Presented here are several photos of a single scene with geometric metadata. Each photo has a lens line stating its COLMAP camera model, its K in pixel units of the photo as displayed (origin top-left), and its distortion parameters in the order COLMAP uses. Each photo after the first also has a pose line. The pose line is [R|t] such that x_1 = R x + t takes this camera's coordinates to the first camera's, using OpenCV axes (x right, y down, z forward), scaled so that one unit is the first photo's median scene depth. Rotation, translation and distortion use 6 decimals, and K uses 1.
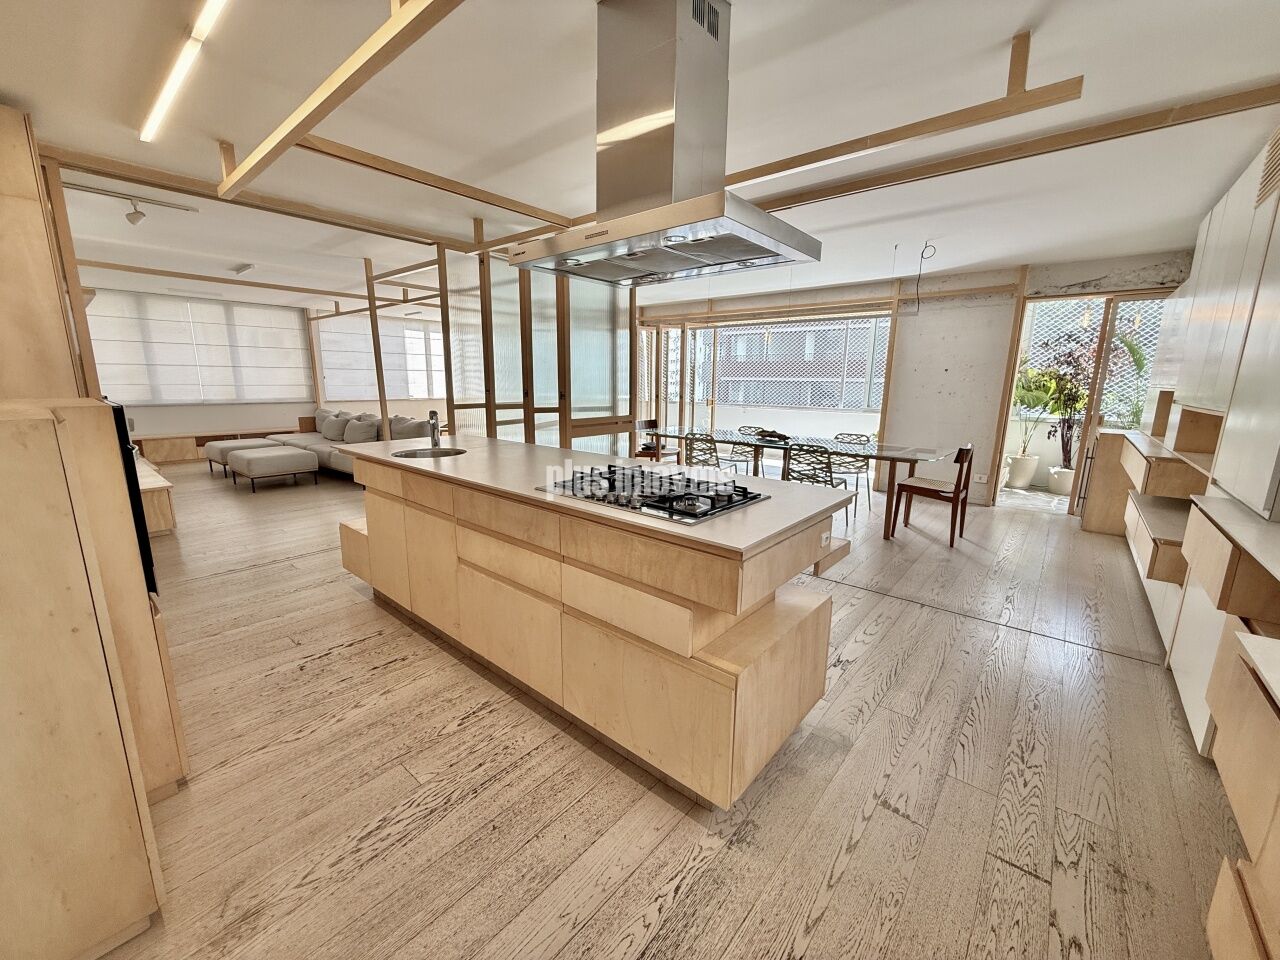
lens RADIAL K [[511.5, 0, 633.3], [0, 511.5, 477.7], [0, 0, 1]] dist [-0.000199, 0.000211]
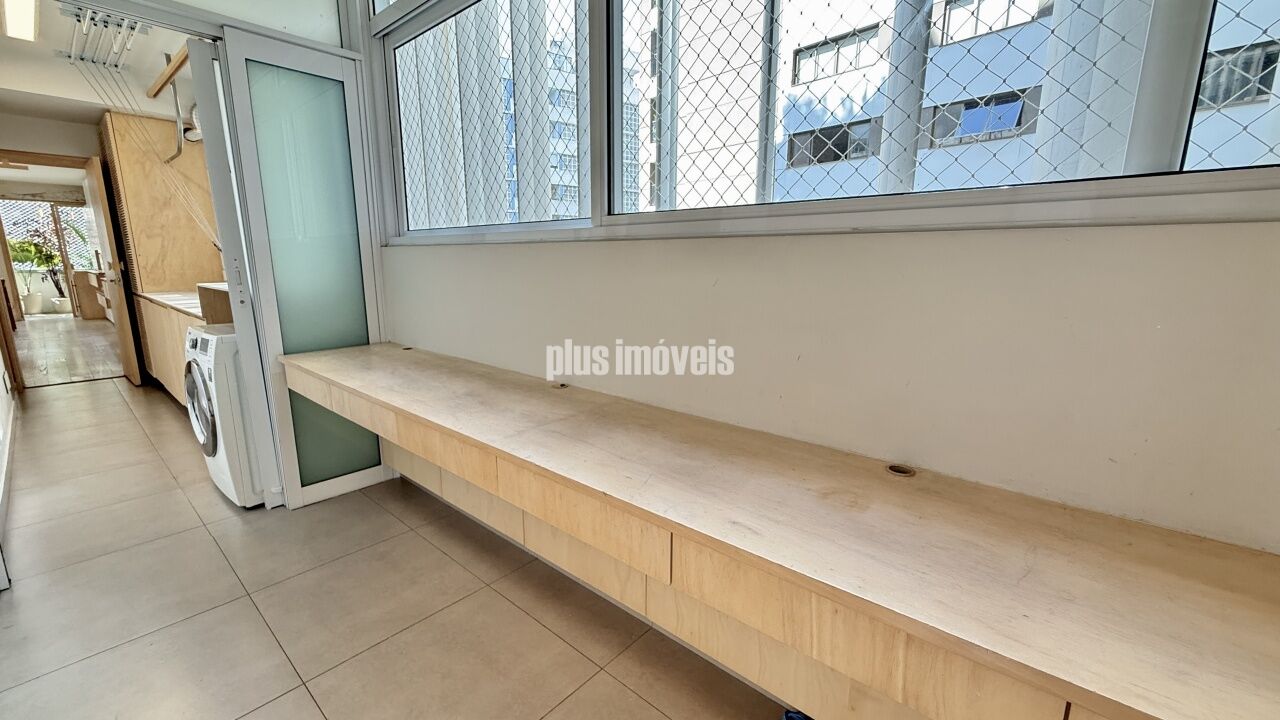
lens RADIAL K [[512.4, 0, 637.3], [0, 512.4, 365.2], [0, 0, 1]] dist [-0.001659, 0.000661]
pose [[0.005705, -0.215825, 0.976415, -2.458717], [0.179572, 0.960780, 0.211320, 0.513036], [-0.983728, 0.174131, 0.044237, -2.641768]]
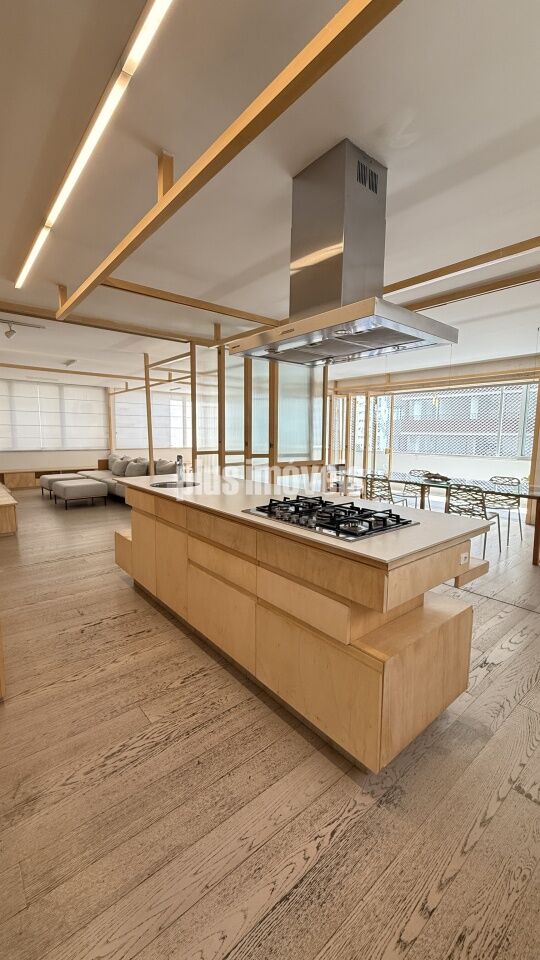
lens RADIAL K [[384.3, 0, 266.3], [0, 384.3, 476.5], [0, 0, 1]] dist [-0.001659, 0.000661]
pose [[0.985705, 0.016801, -0.167644, 0.039617], [-0.030180, 0.996529, -0.077580, 0.005779], [0.165758, 0.081531, 0.982790, -0.015187]]
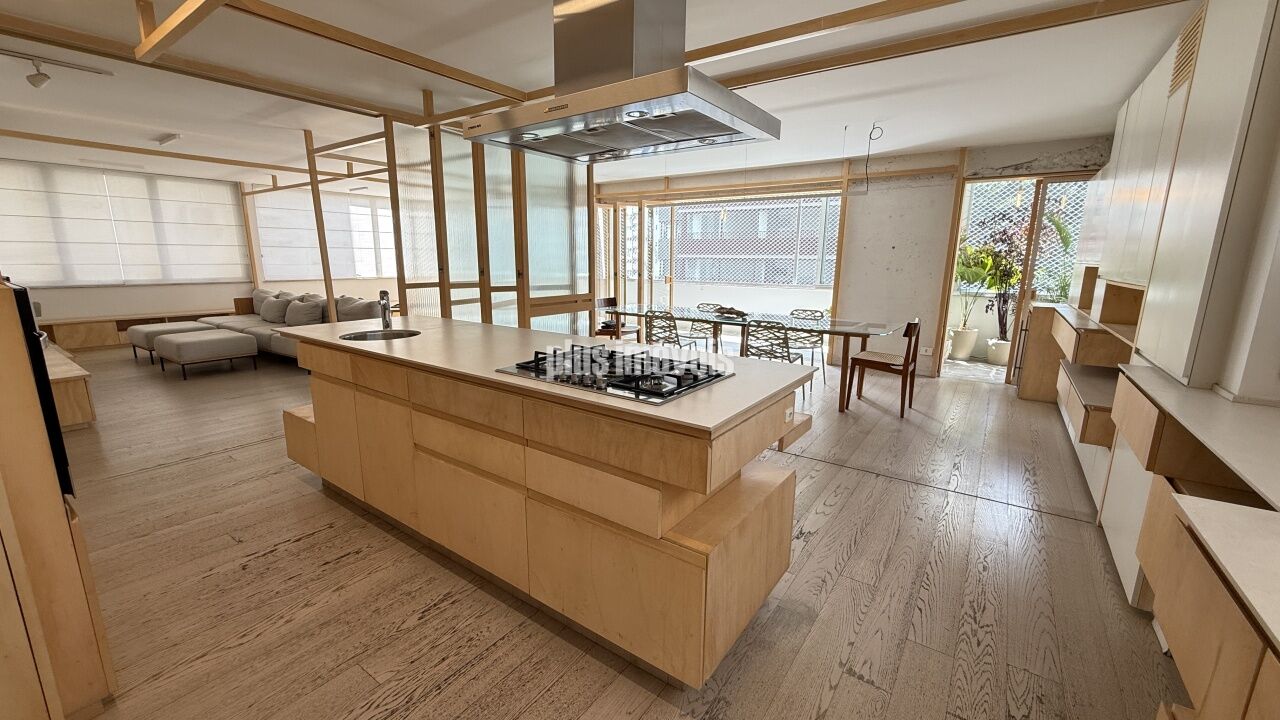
lens RADIAL K [[512.4, 0, 634.2], [0, 512.4, 358.6], [0, 0, 1]] dist [-0.001659, 0.000661]
pose [[0.996469, -0.018607, 0.081873, -0.008219], [0.018129, 0.999814, 0.006576, -0.002478], [-0.081980, -0.005069, 0.996621, 0.011572]]
